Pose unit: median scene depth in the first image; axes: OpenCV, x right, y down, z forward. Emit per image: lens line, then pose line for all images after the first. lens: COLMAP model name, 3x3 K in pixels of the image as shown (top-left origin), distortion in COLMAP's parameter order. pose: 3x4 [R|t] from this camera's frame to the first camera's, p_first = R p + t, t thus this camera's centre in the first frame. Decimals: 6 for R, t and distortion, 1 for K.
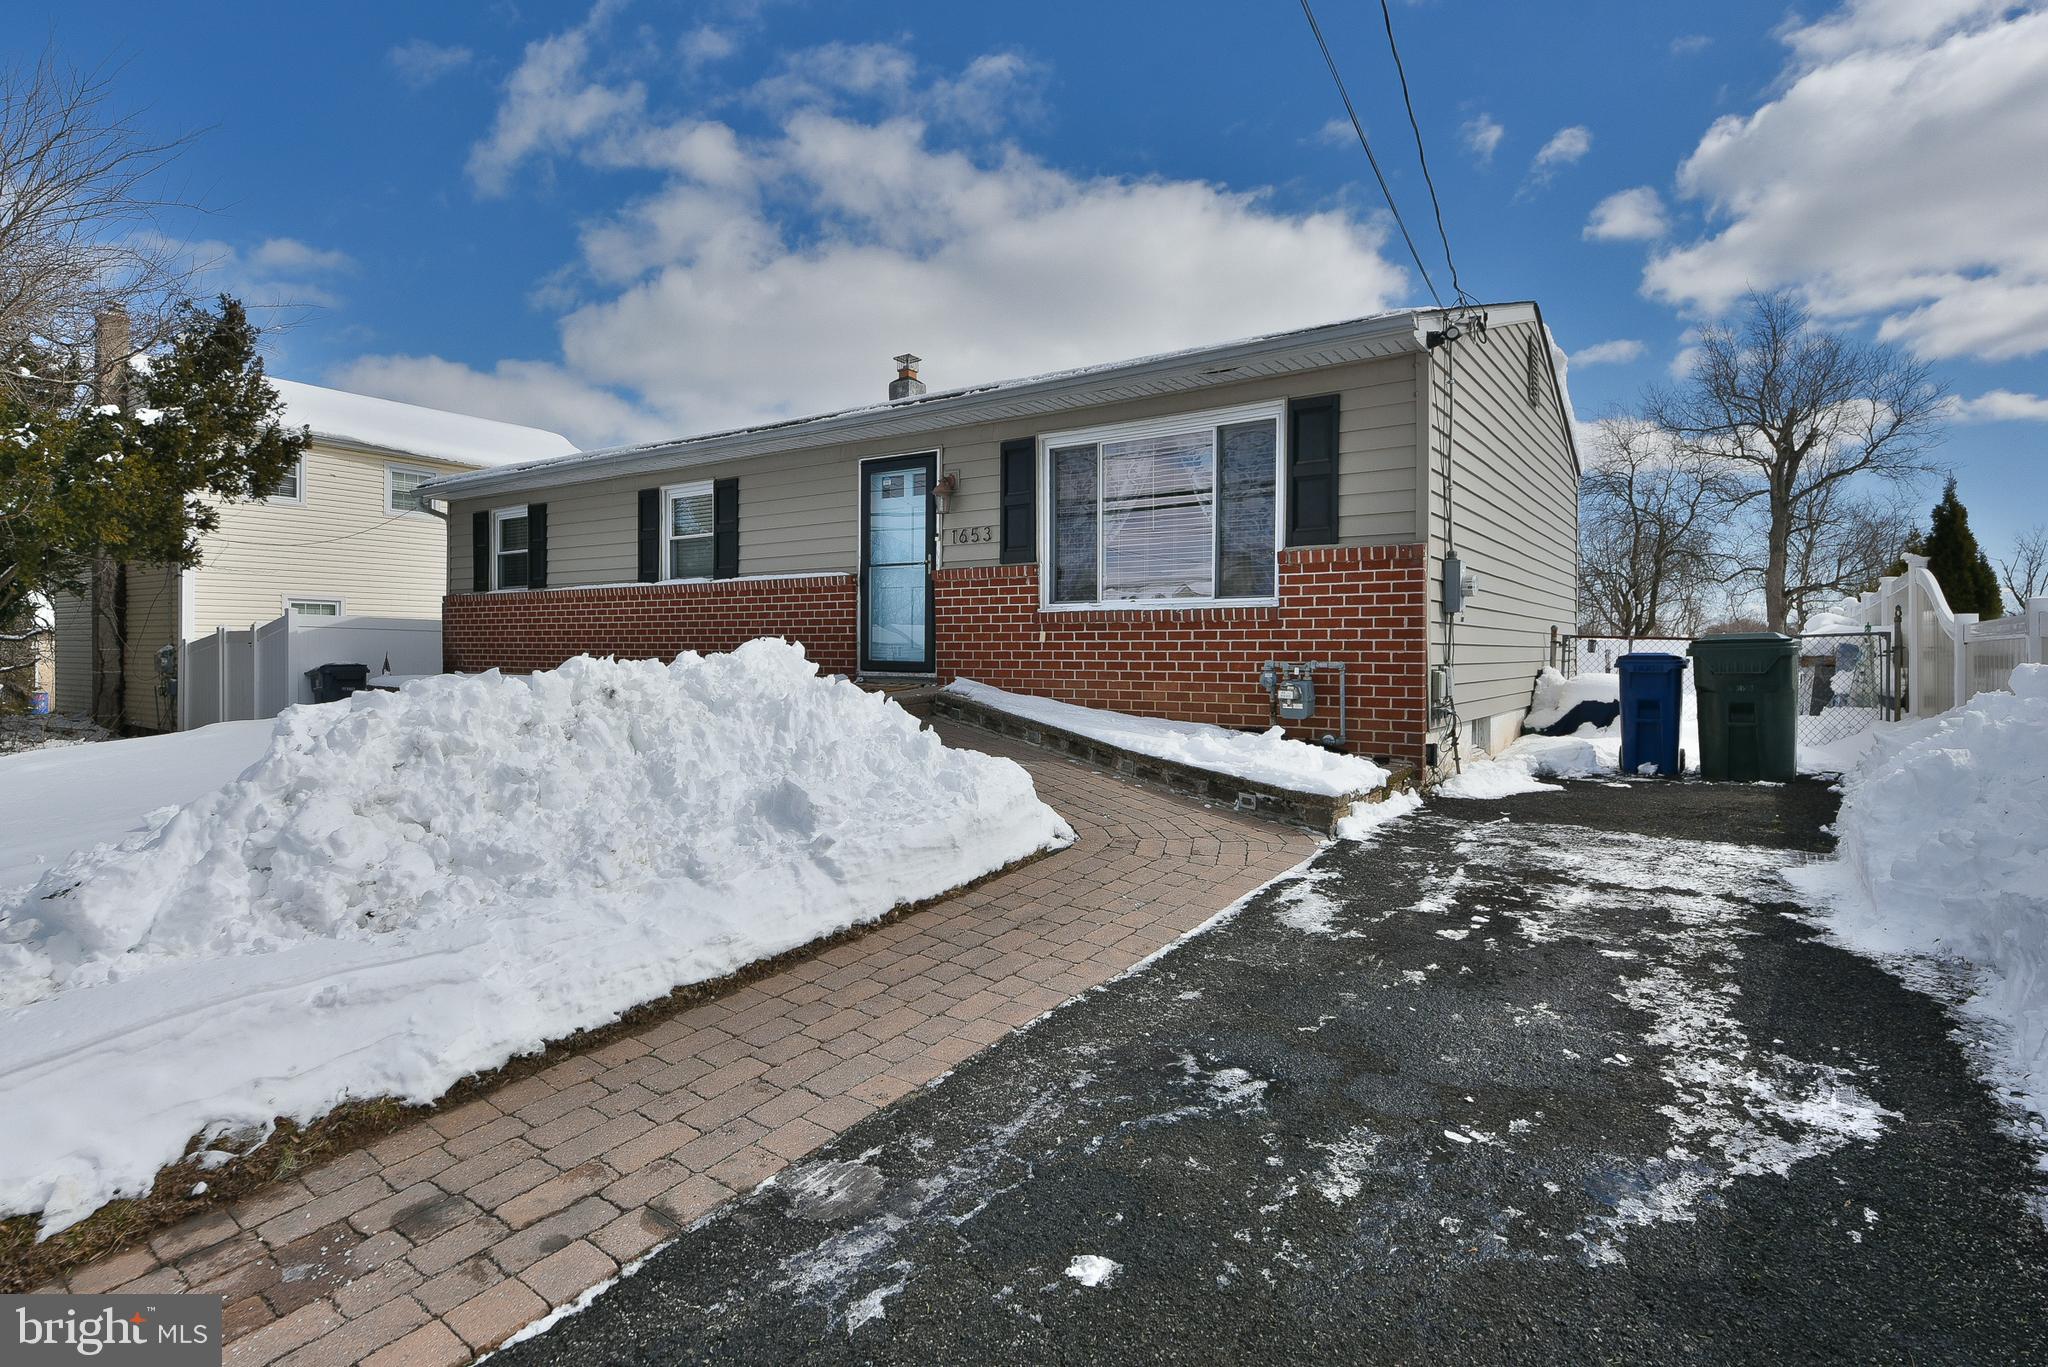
lens RADIAL K [[1049.1, 0, 1029.1], [0, 1049.1, 666.3], [0, 0, 1]] dist [0.015745, -0.001997]
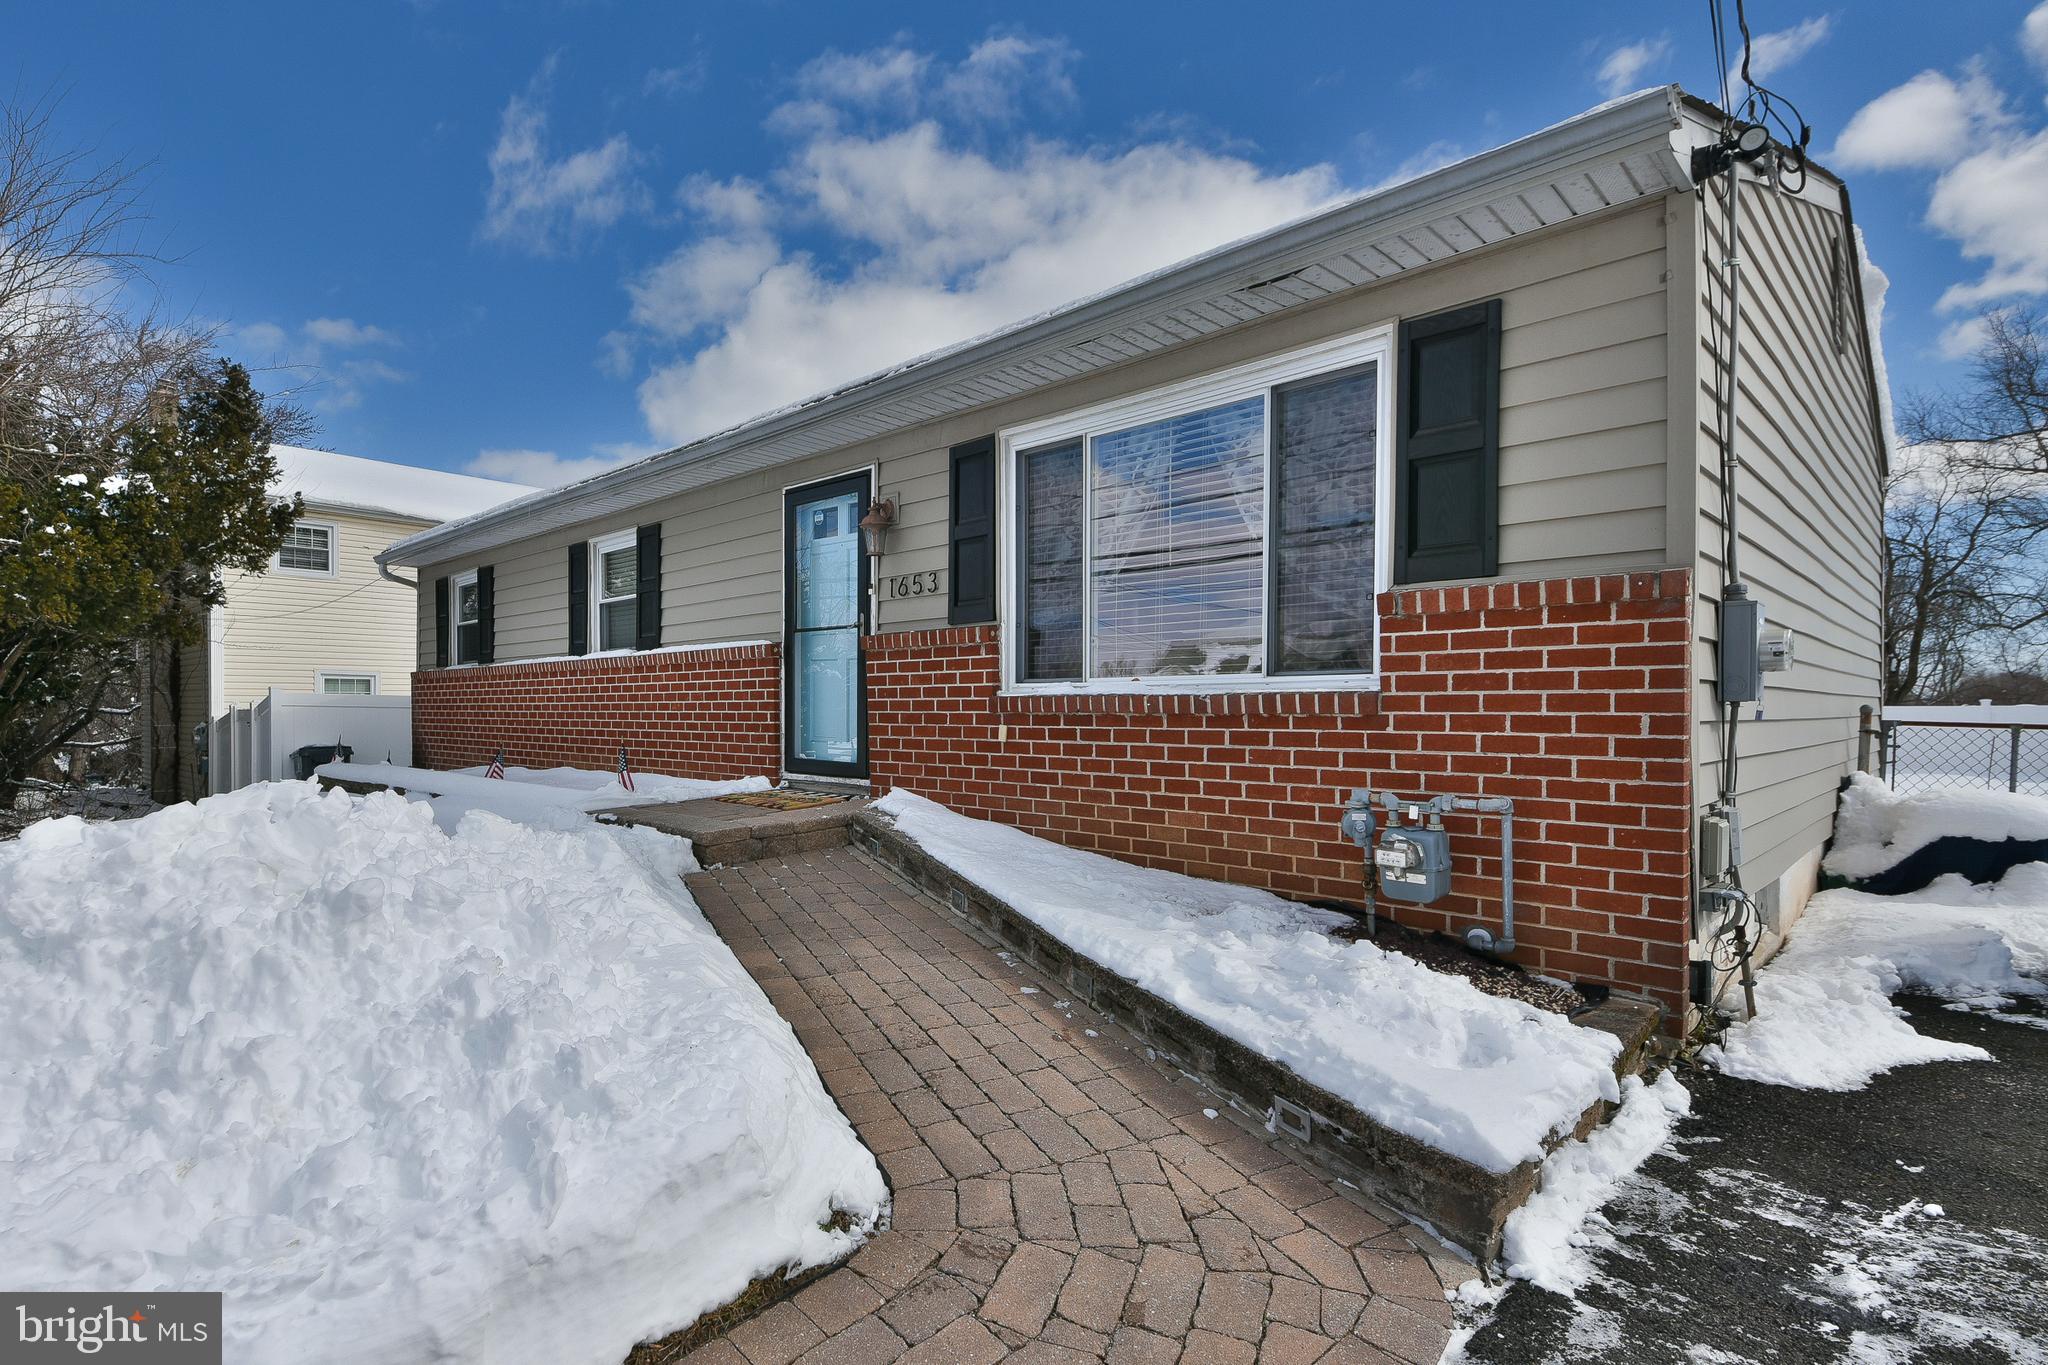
lens RADIAL K [[1028.1, 0, 914.2], [0, 1028.1, 722.9], [0, 0, 1]] dist [0.015220, -0.005149]
pose [[0.976875, 0.001302, -0.213808, 0.096902], [-0.001952, 0.999994, -0.002830, -0.032957], [0.213803, 0.003182, 0.976872, 0.352497]]
